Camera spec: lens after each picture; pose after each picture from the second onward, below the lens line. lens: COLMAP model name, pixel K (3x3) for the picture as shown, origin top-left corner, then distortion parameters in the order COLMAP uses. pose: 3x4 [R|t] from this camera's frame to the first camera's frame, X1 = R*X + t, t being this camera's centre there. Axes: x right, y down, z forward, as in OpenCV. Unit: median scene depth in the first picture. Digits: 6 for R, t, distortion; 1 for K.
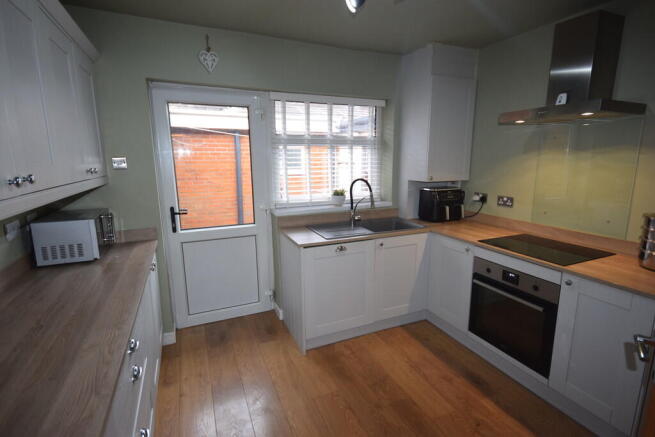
lens RADIAL K [[315.3, 0, 327.5], [0, 315.3, 218.5], [0, 0, 1]] dist [0.002559, 0.000451]
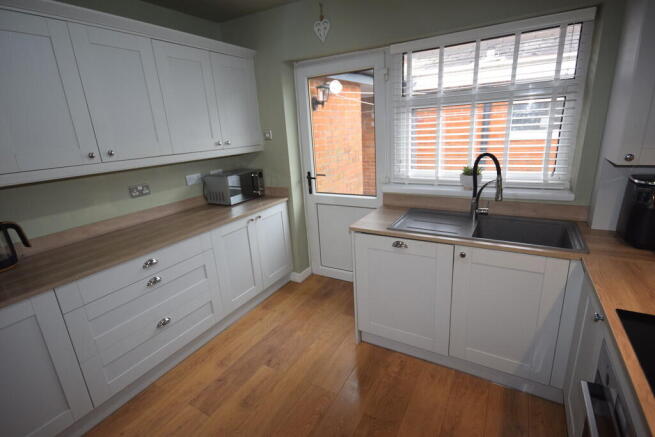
lens RADIAL K [[315.3, 0, 327.5], [0, 315.3, 218.5], [0, 0, 1]] dist [0.002559, 0.000451]
pose [[0.590228, 0.202012, -0.781551, 0.477068], [-0.103228, 0.979120, 0.175122, -0.076378], [0.800609, -0.022684, 0.598758, 0.344326]]
